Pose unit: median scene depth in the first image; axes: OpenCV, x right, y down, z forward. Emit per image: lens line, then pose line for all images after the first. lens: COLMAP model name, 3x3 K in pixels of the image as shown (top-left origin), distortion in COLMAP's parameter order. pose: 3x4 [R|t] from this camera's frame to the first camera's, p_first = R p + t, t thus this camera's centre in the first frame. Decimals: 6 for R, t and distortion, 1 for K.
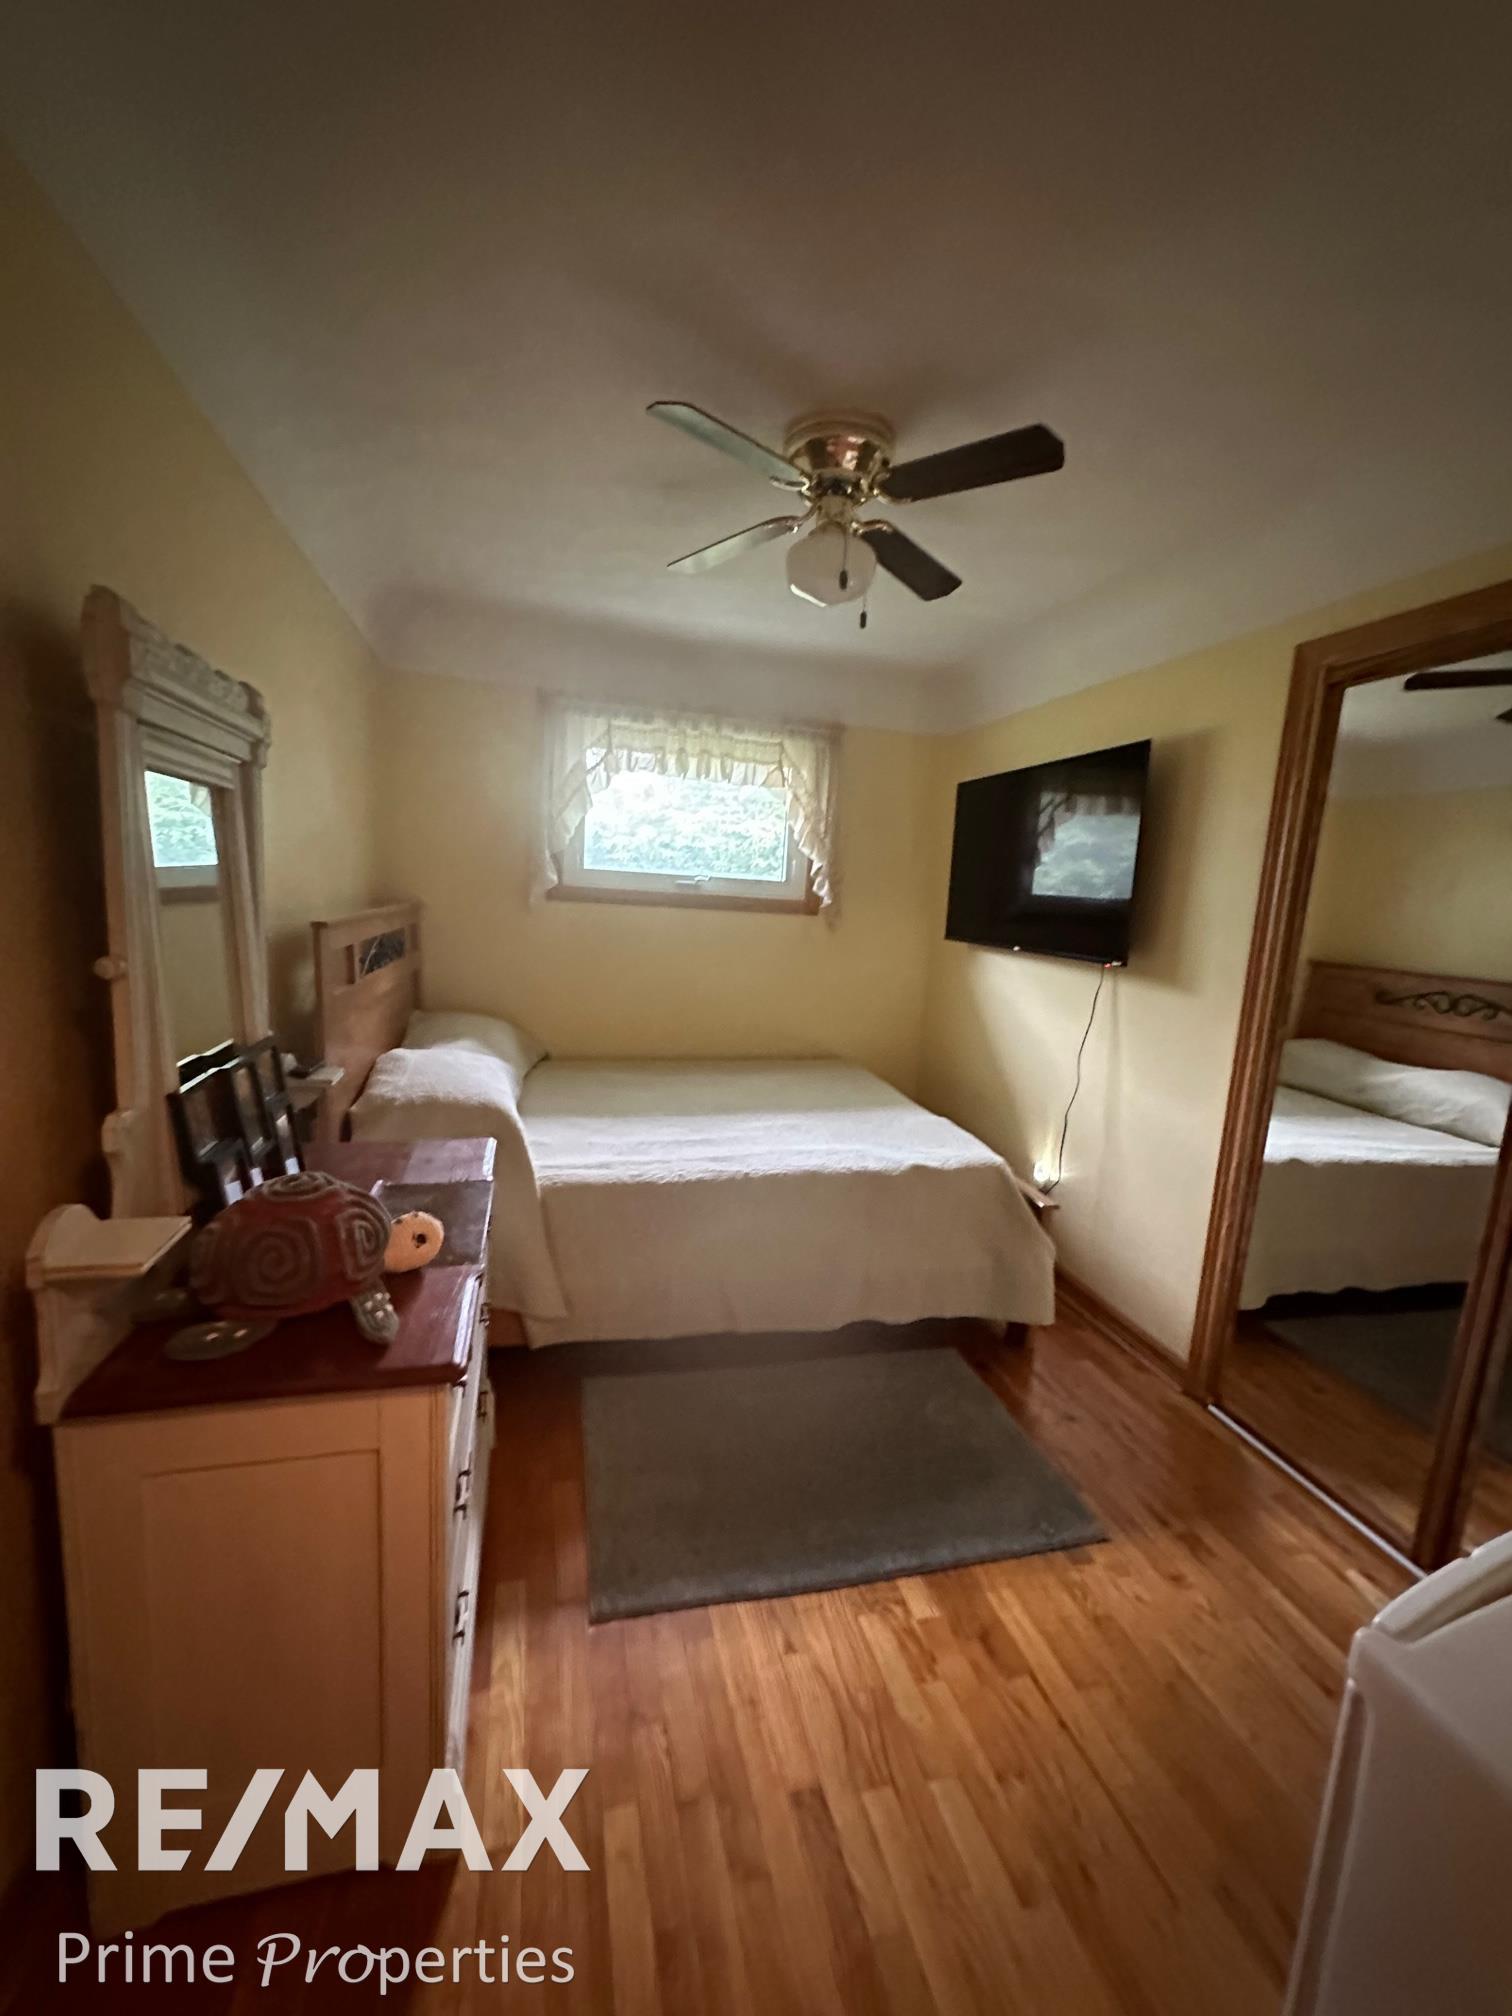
lens RADIAL K [[805.2, 0, 752.3], [0, 805.2, 1007.5], [0, 0, 1]] dist [-0.003947, 0.000855]
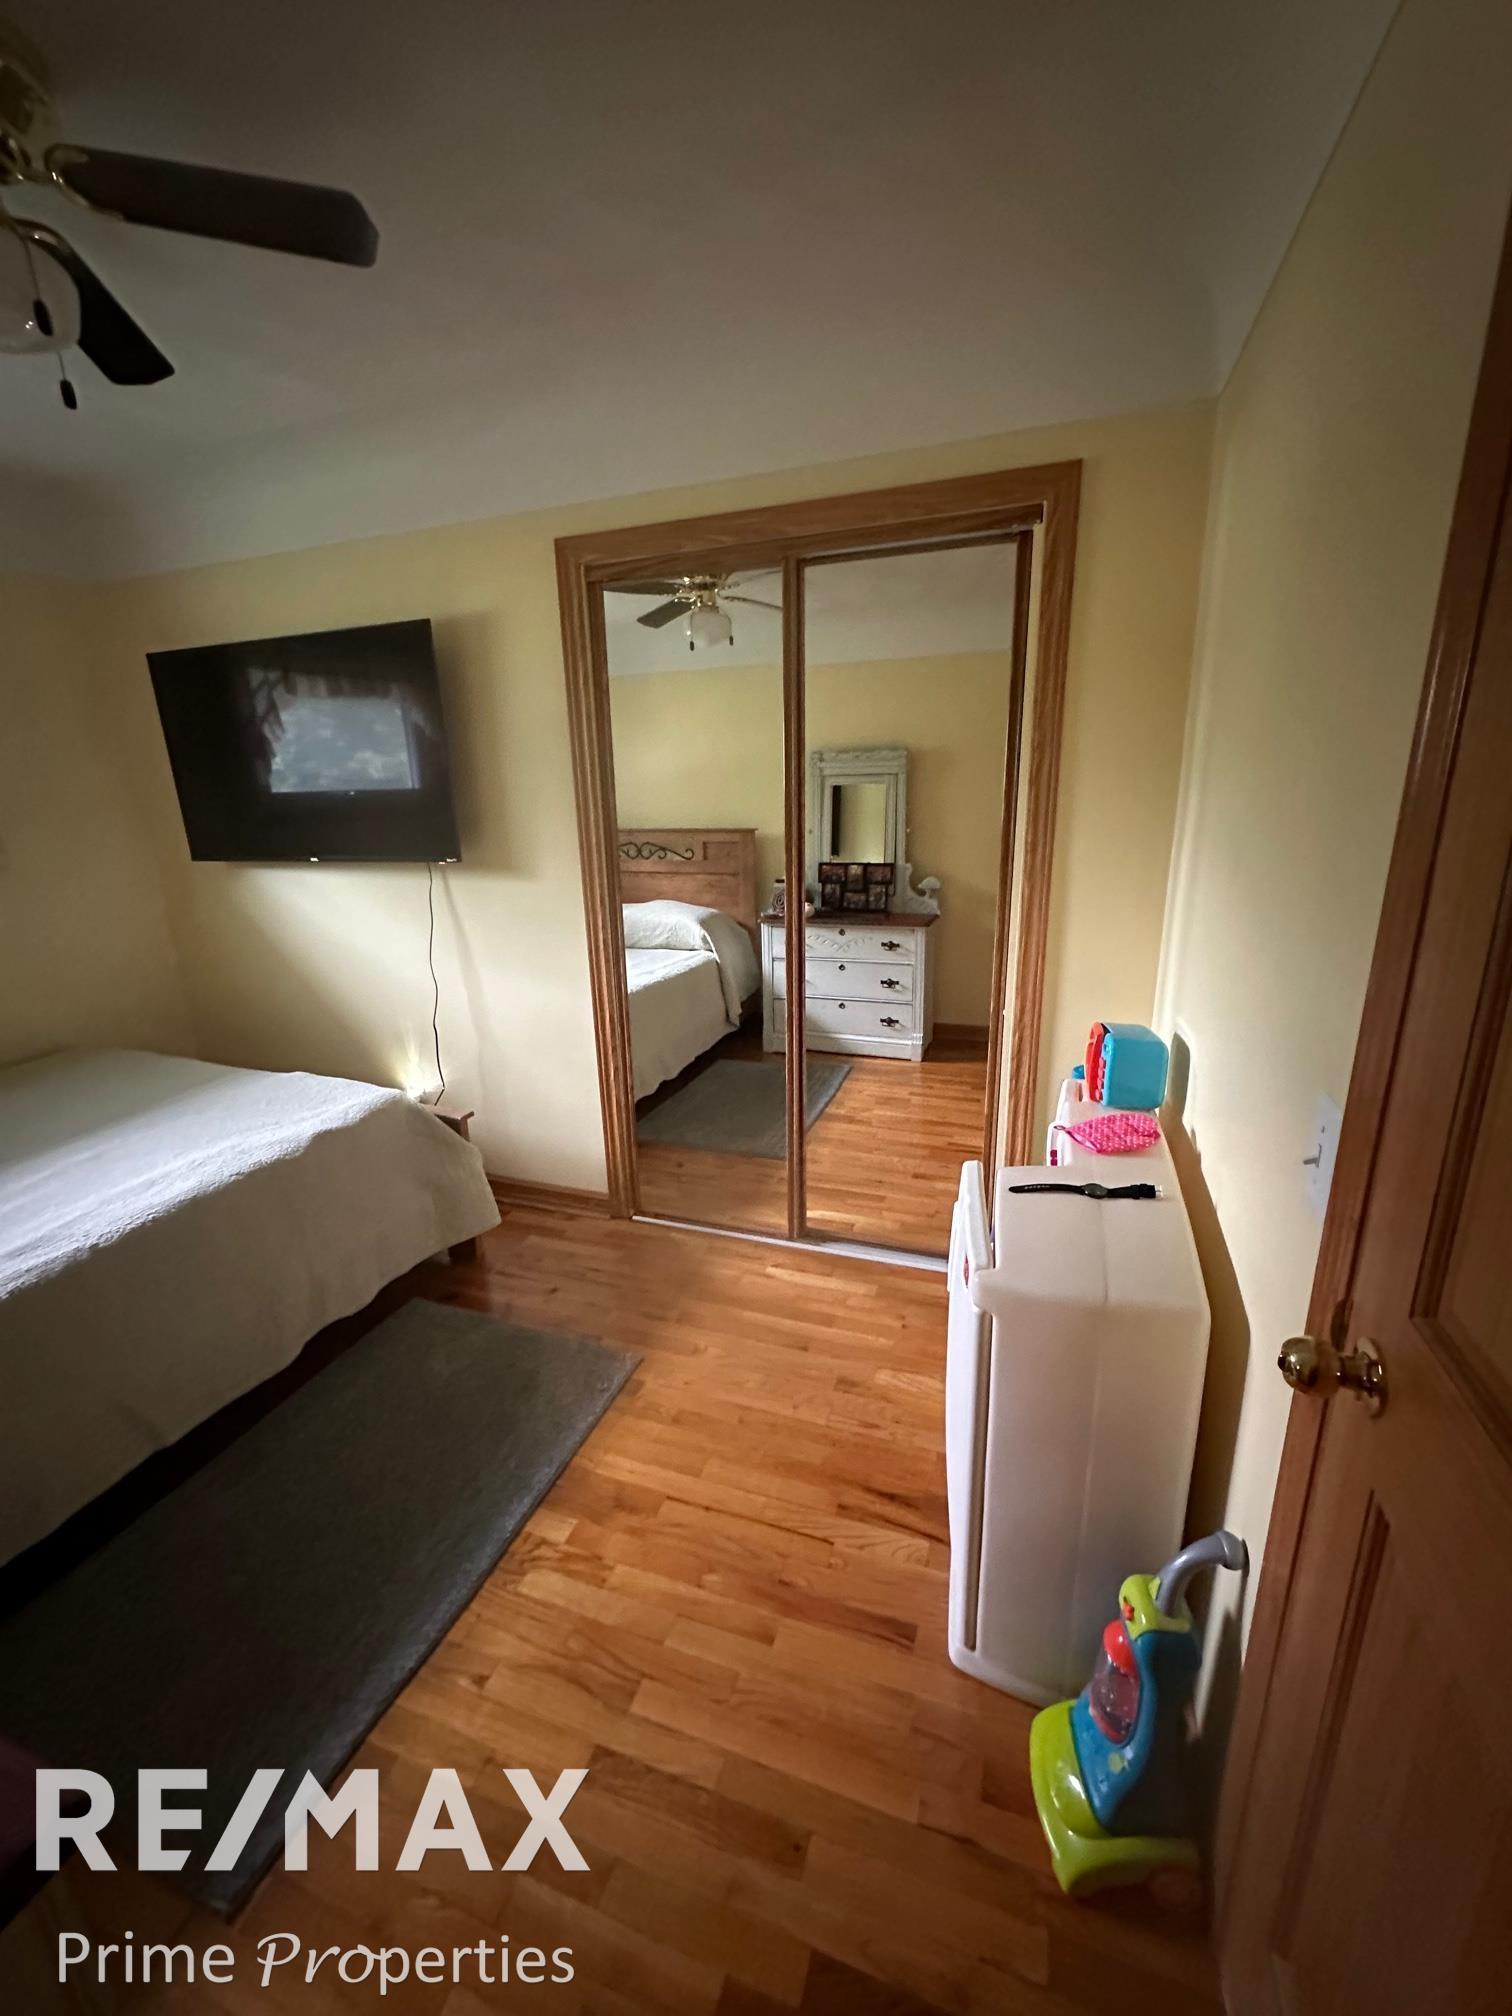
lens RADIAL K [[805.2, 0, 759.5], [0, 805.2, 1007.7], [0, 0, 1]] dist [-0.003947, 0.000855]
pose [[0.560229, -0.292679, 0.774908, -0.160744], [0.181571, 0.956136, 0.229859, -0.042632], [-0.808193, 0.011928, 0.588797, 0.135832]]
